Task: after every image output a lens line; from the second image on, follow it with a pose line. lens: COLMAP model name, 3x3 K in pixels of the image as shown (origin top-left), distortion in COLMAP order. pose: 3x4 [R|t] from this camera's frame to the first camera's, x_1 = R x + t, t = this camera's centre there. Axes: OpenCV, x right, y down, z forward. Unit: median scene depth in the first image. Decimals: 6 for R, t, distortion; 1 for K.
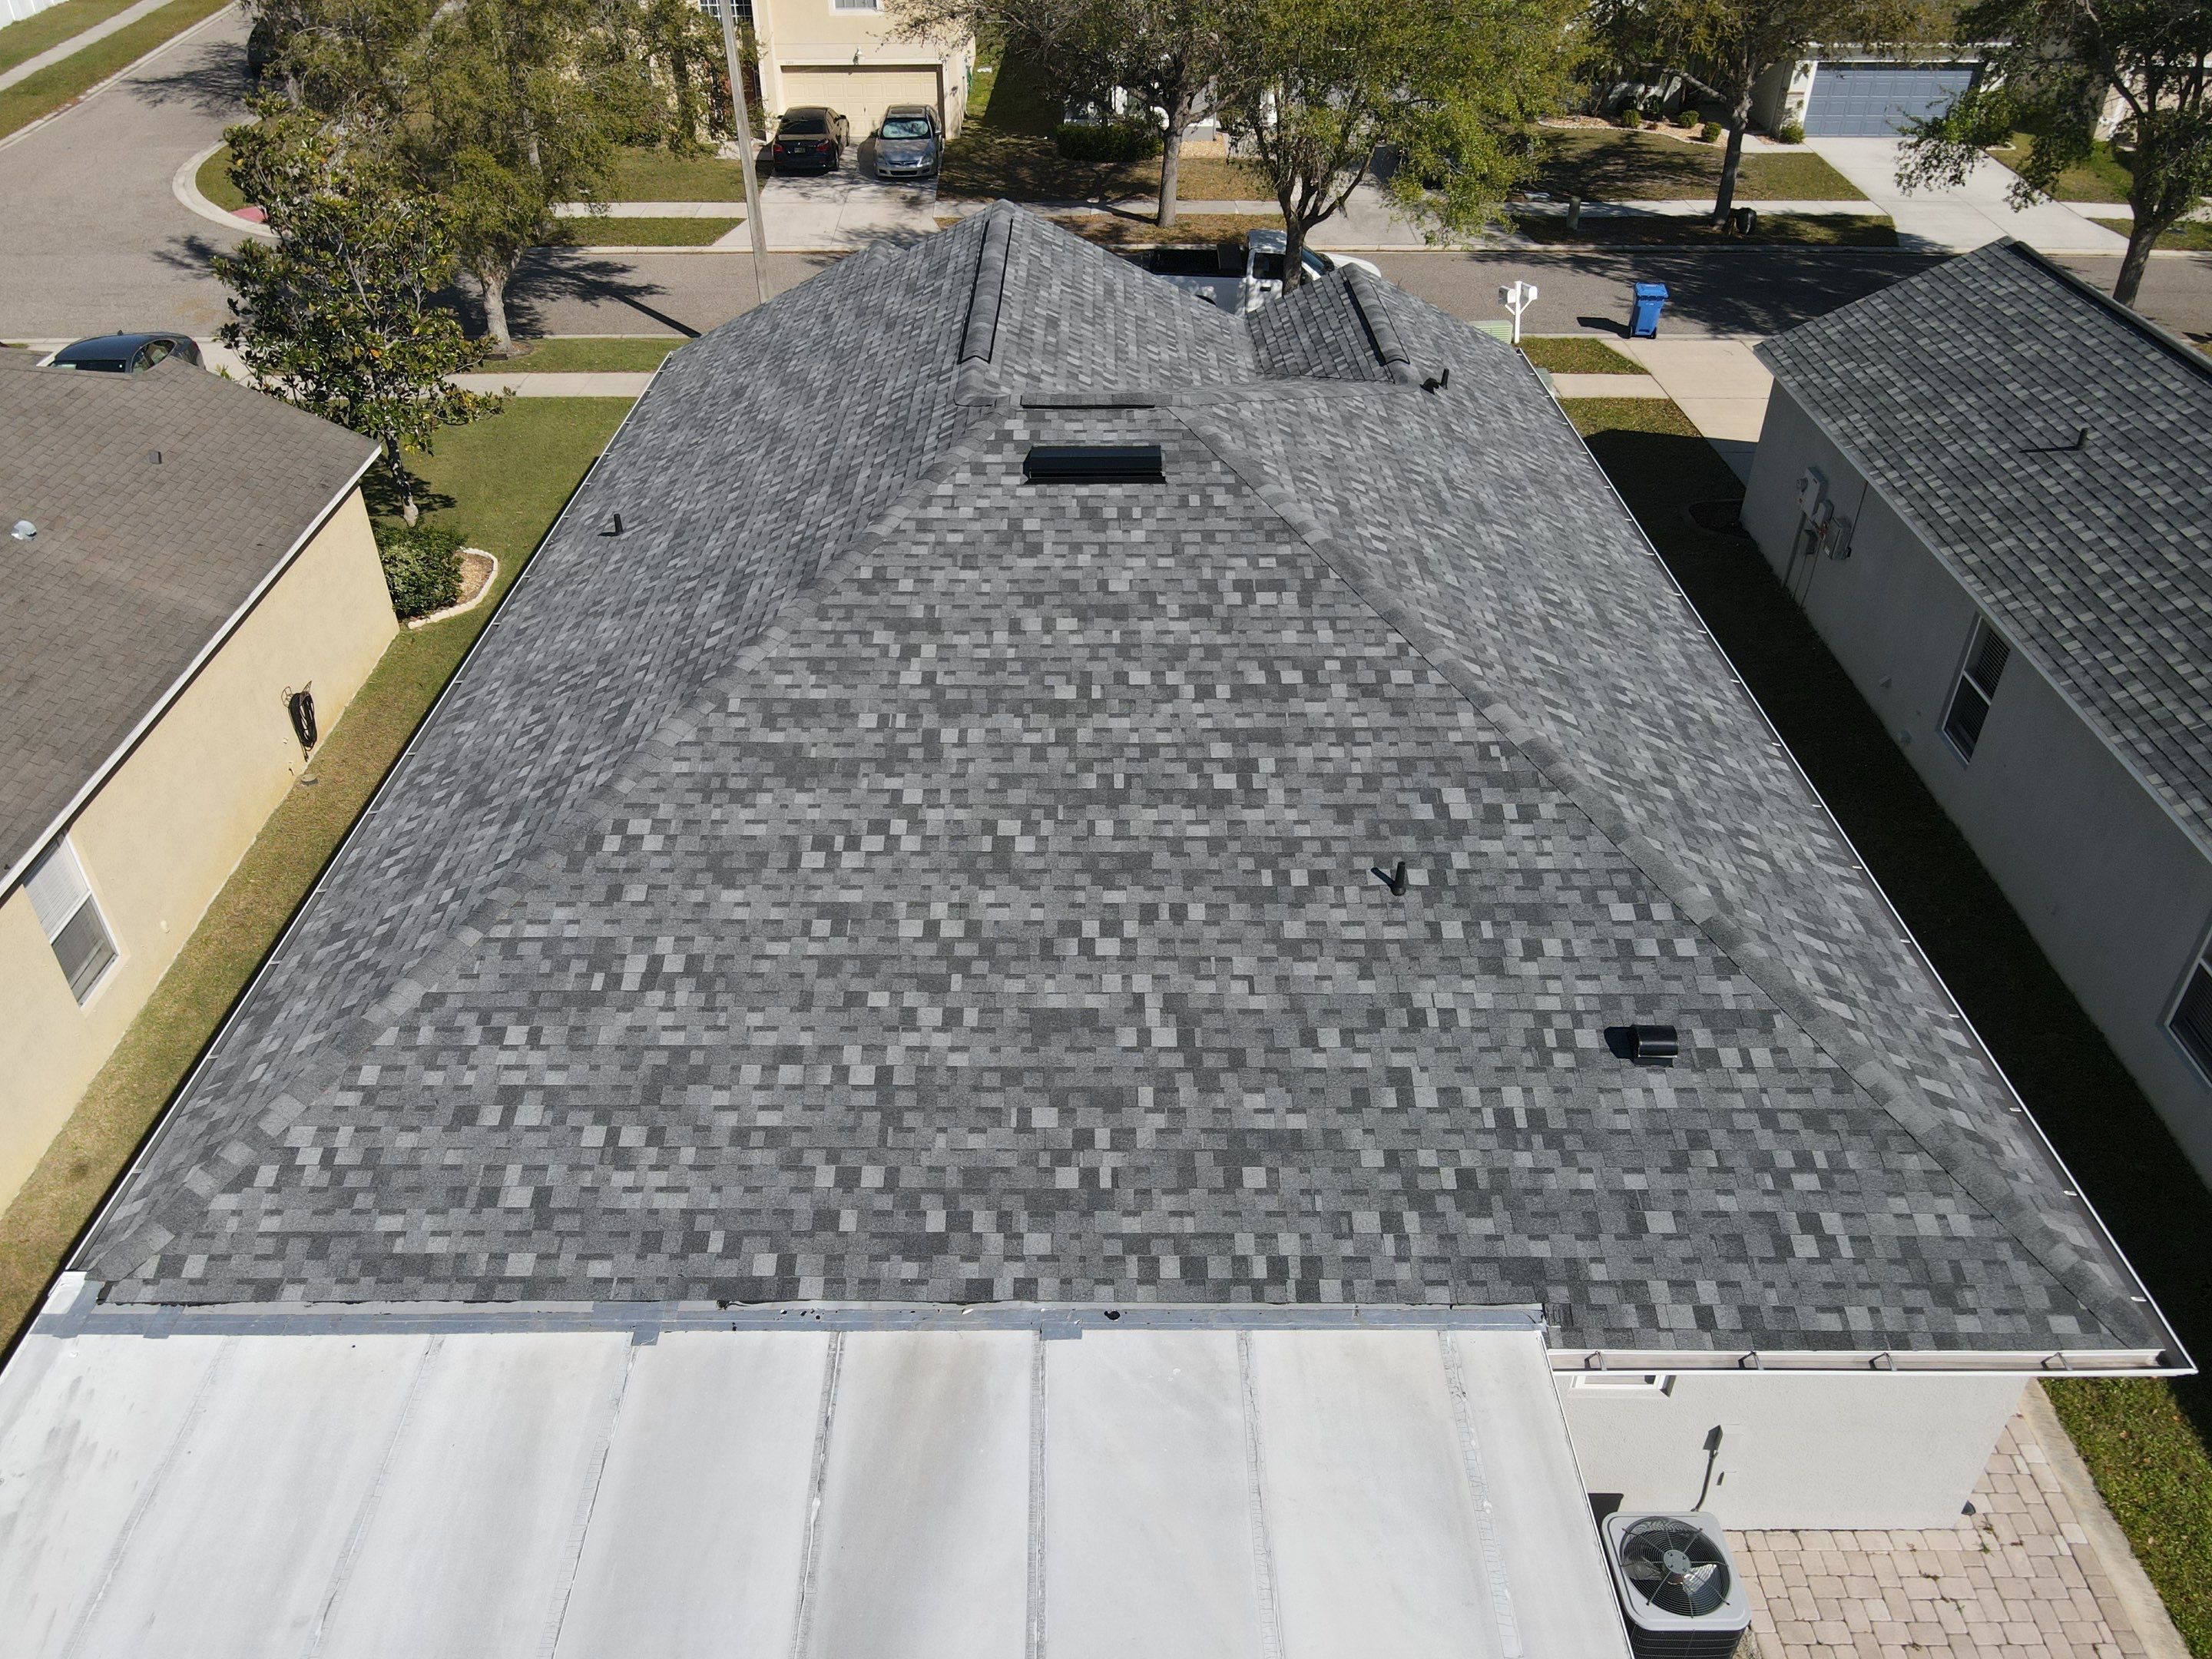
lens RADIAL K [[1626.7, 0, 1081.1], [0, 1626.7, 830.9], [0, 0, 1]] dist [-0.008624, 0.034773]
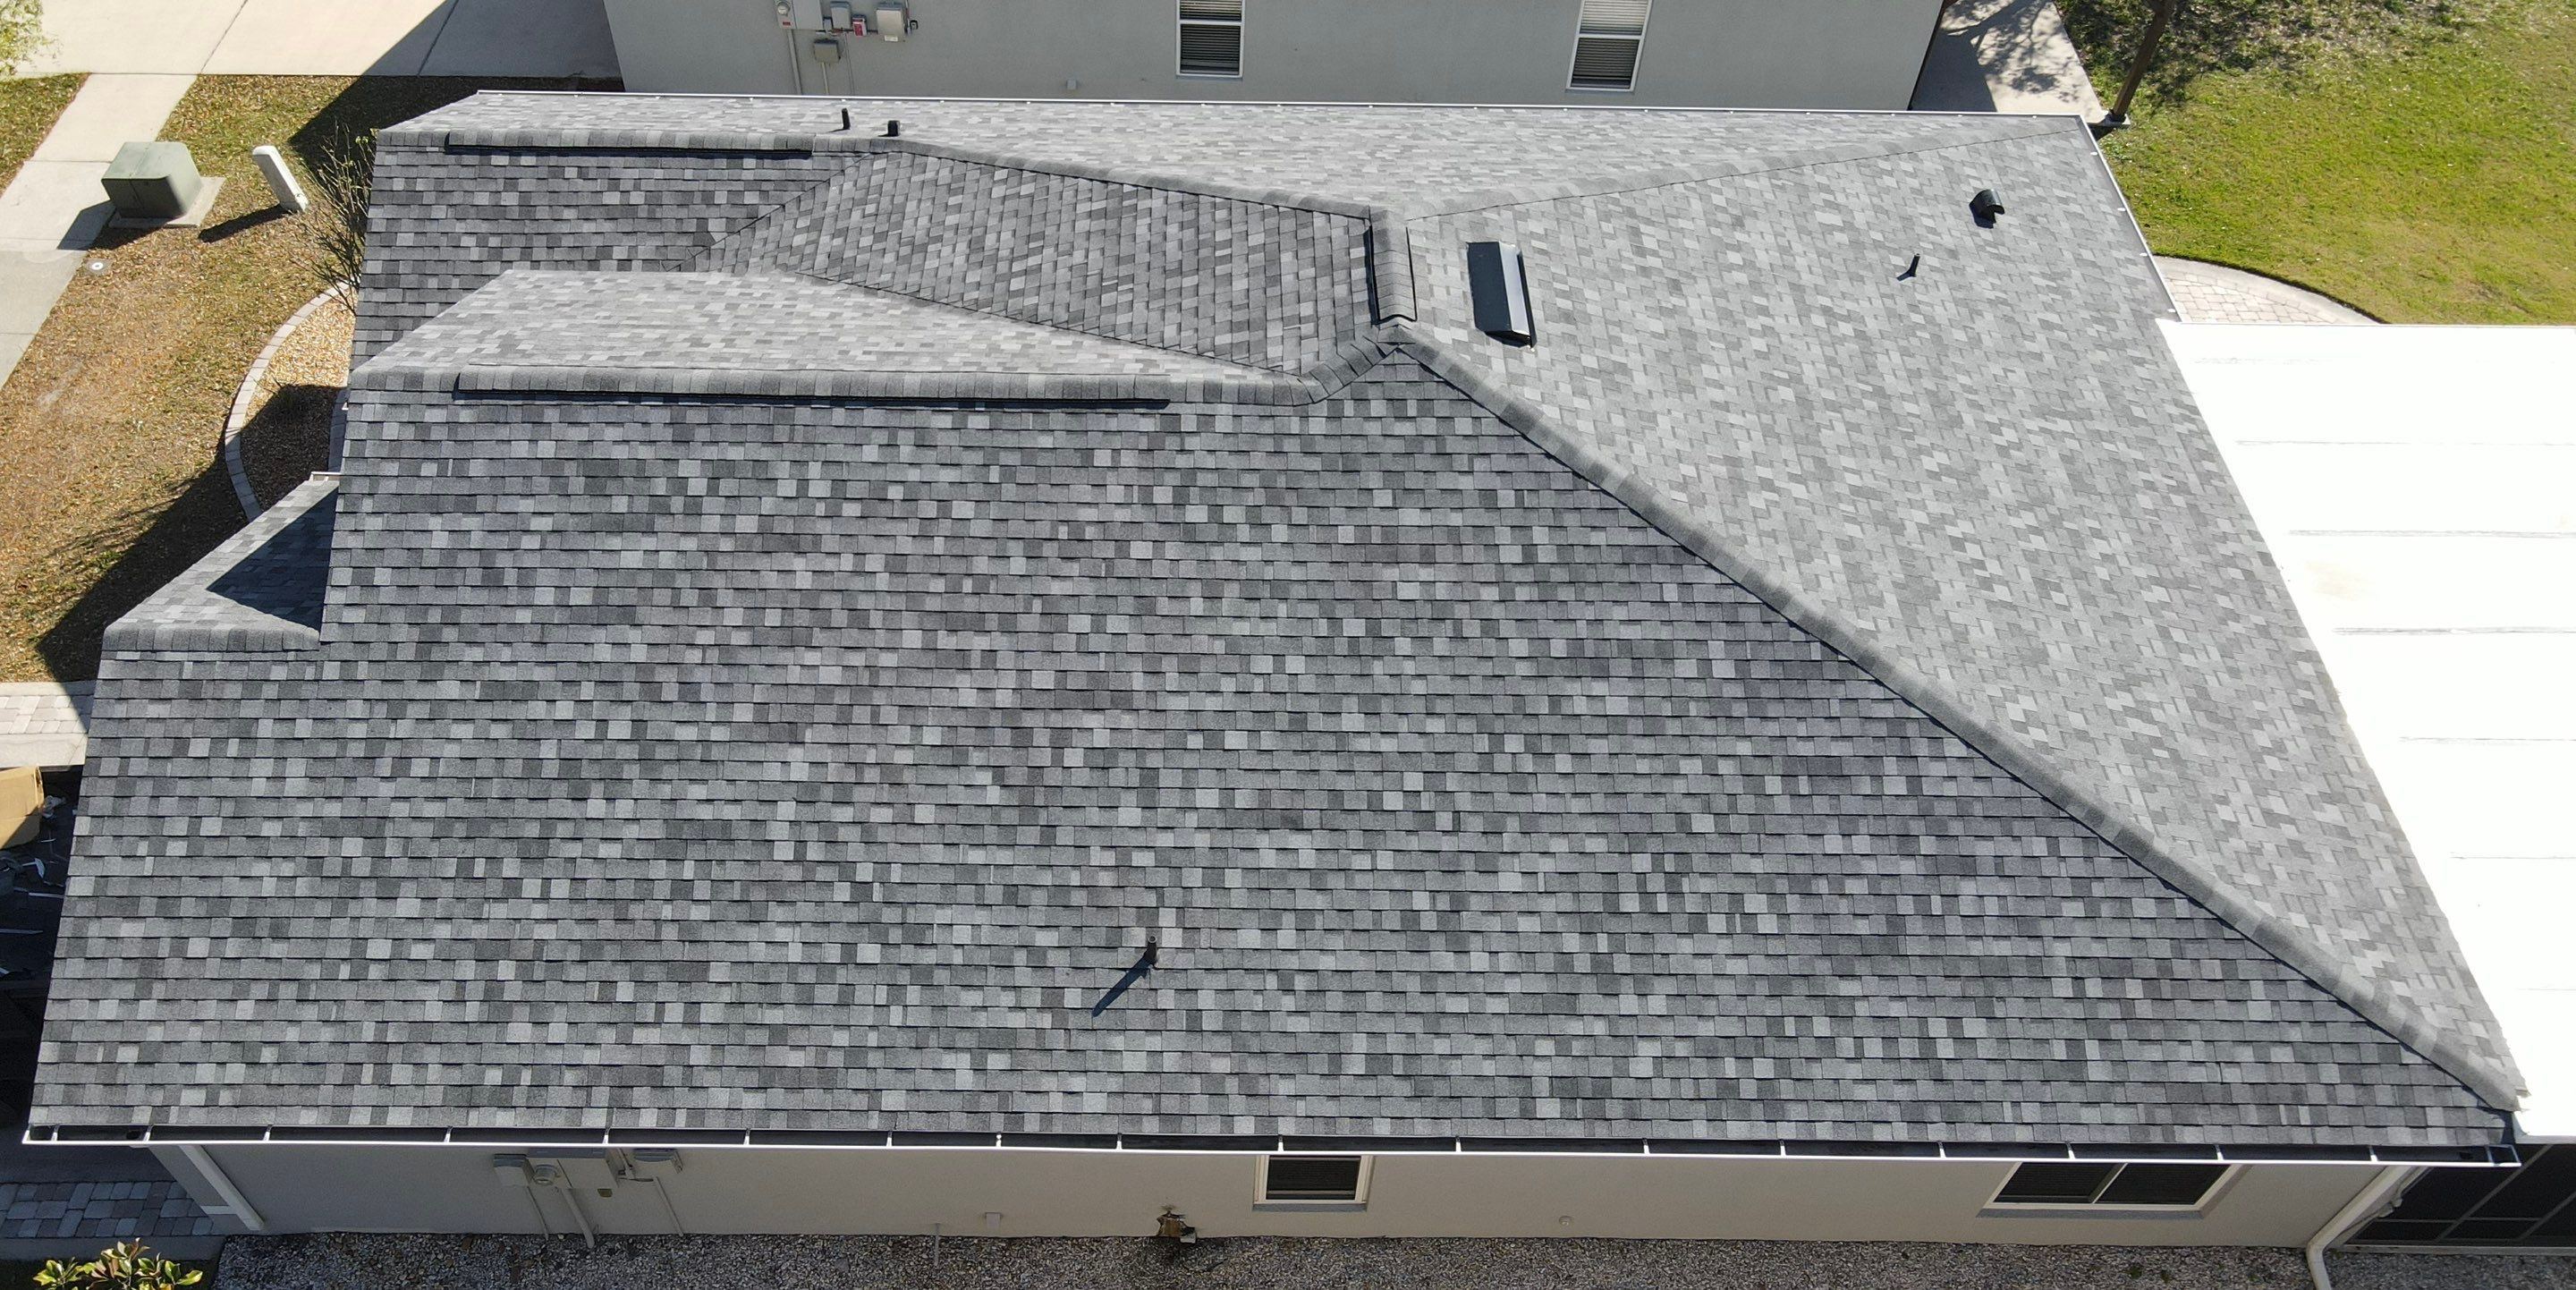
lens RADIAL K [[1956.5, 0, 1212.4], [0, 1956.5, 629.6], [0, 0, 1]] dist [0.001028, 0.009319]
pose [[-0.005579, -0.751411, 0.659811, -1.056410], [0.556719, 0.545776, 0.626253, -1.101939], [-0.830682, 0.370823, 0.415280, 0.886930]]
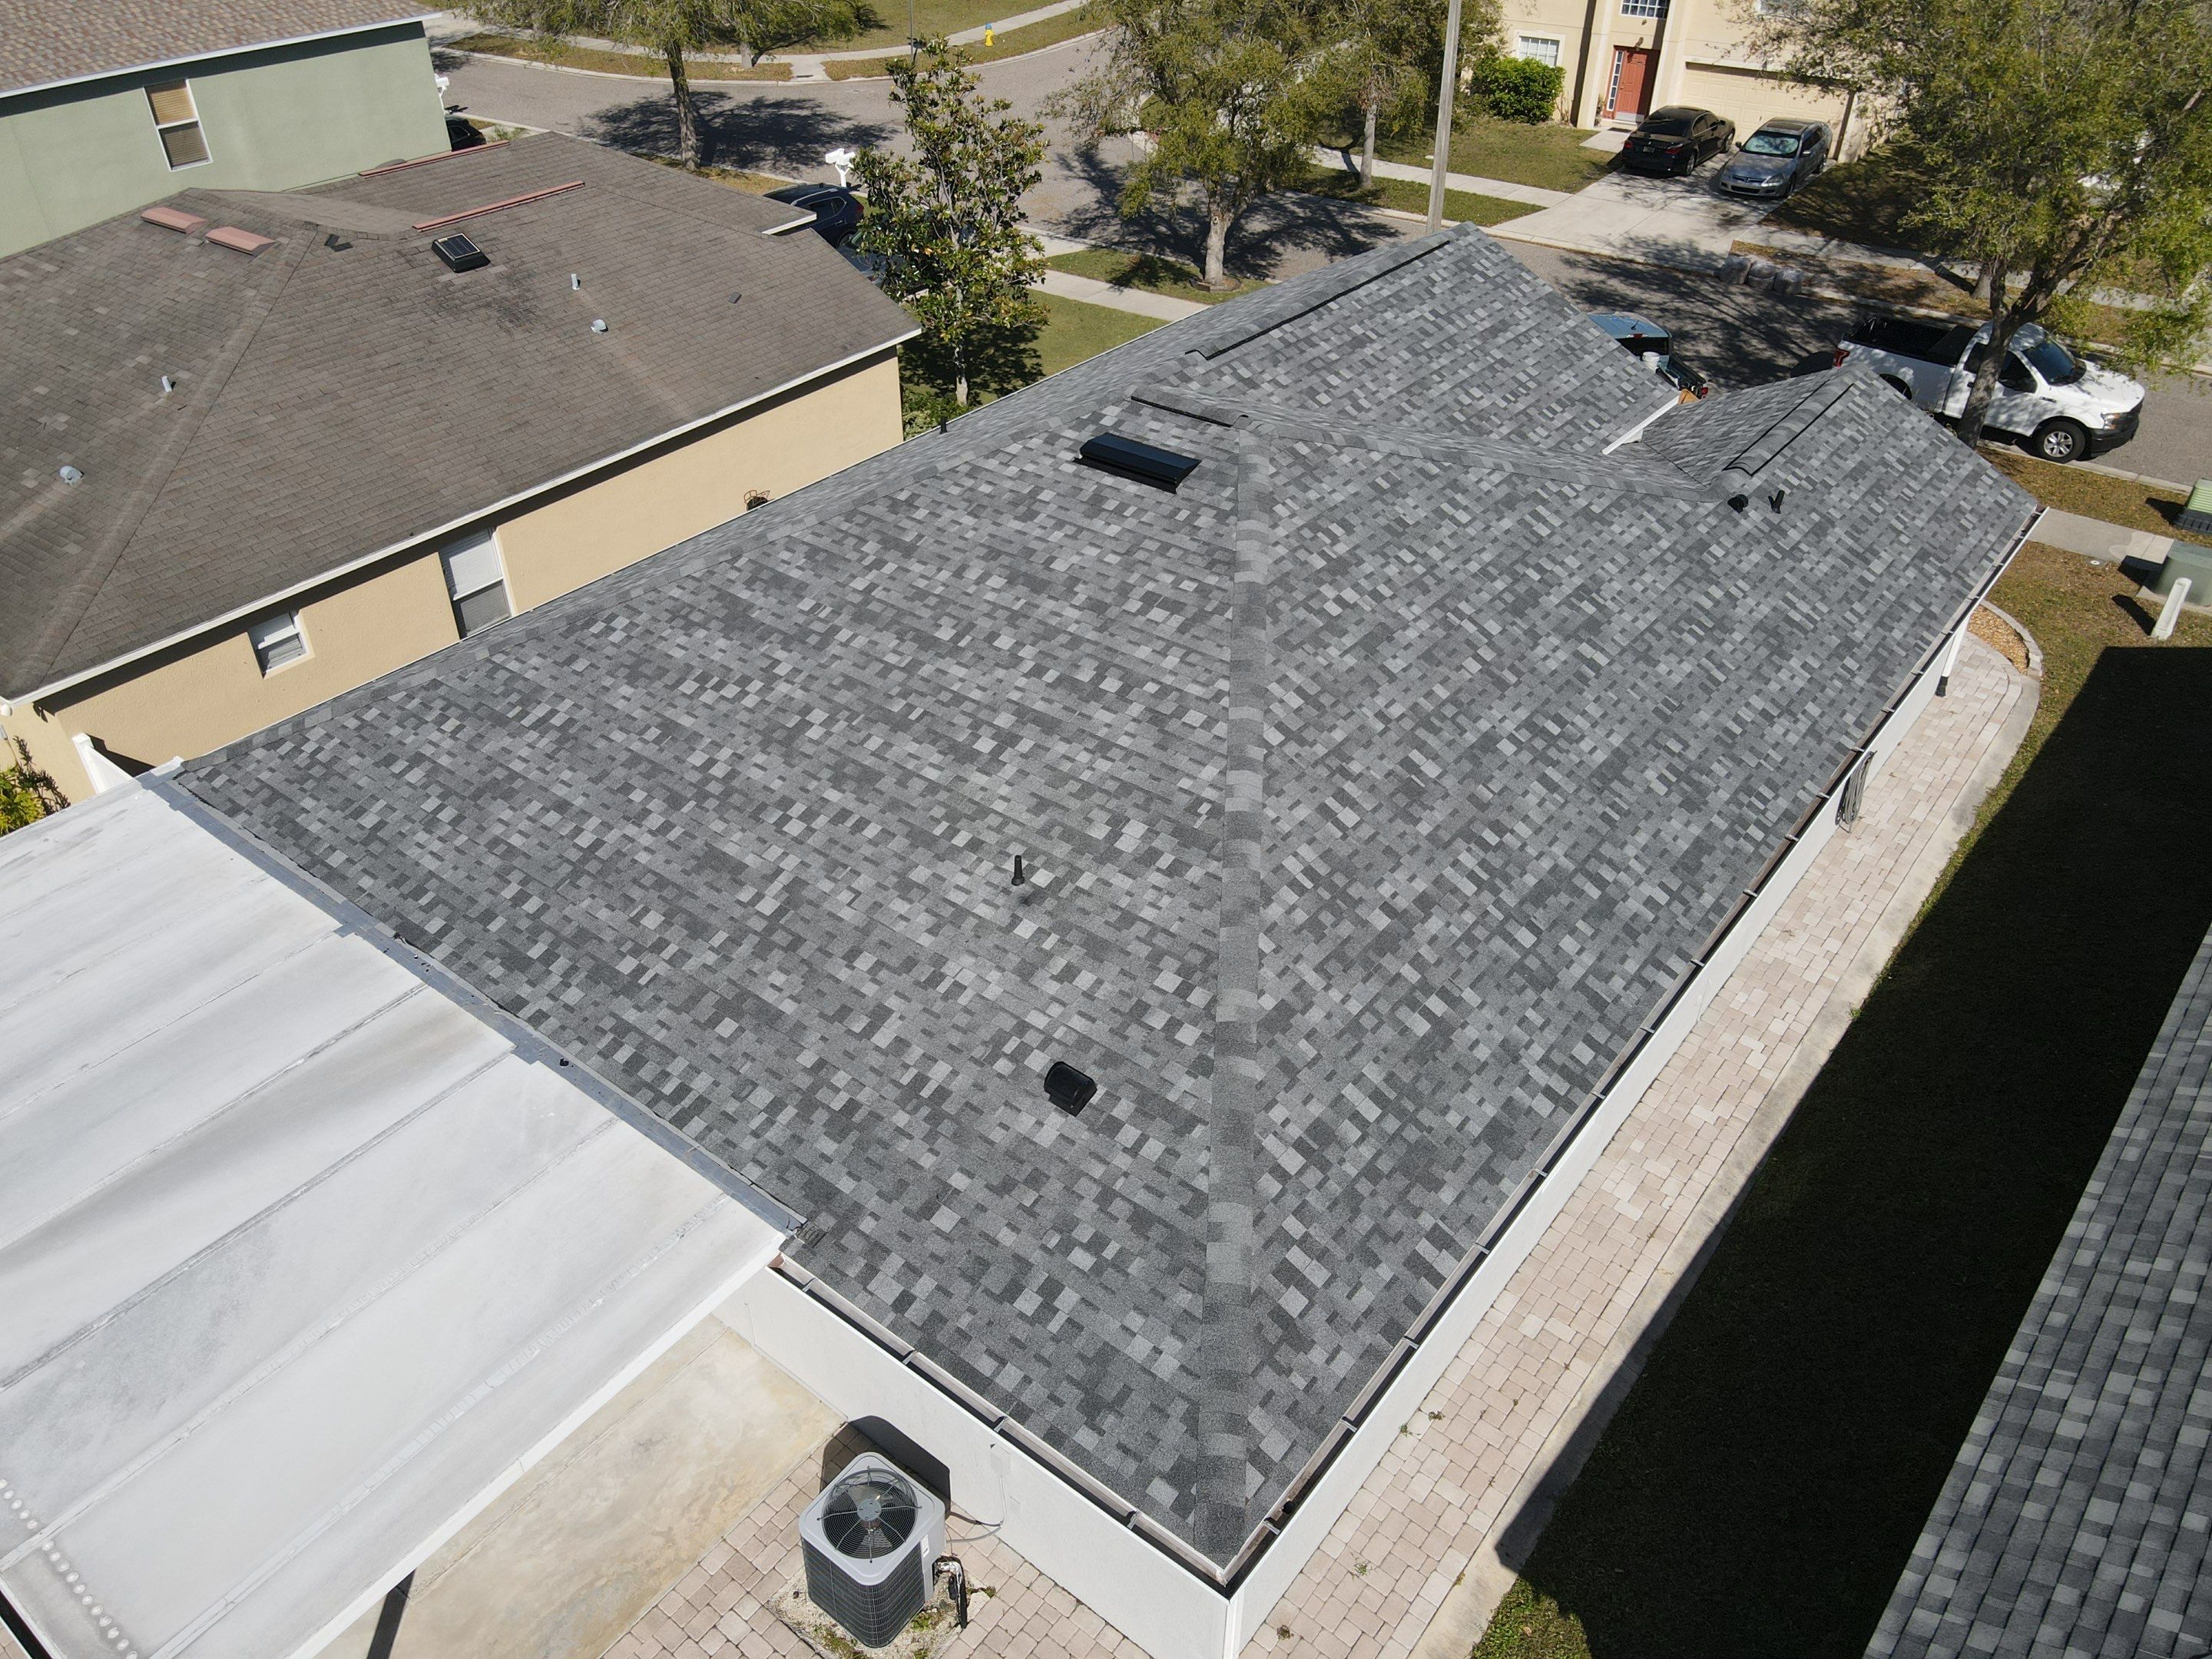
lens RADIAL K [[1626.7, 0, 1068.4], [0, 1626.7, 830.9], [0, 0, 1]] dist [-0.008624, 0.034773]
pose [[0.782037, 0.364906, -0.505235, 0.734661], [-0.353447, 0.927372, 0.122706, -0.135766], [0.513317, 0.082613, 0.854214, 0.079464]]
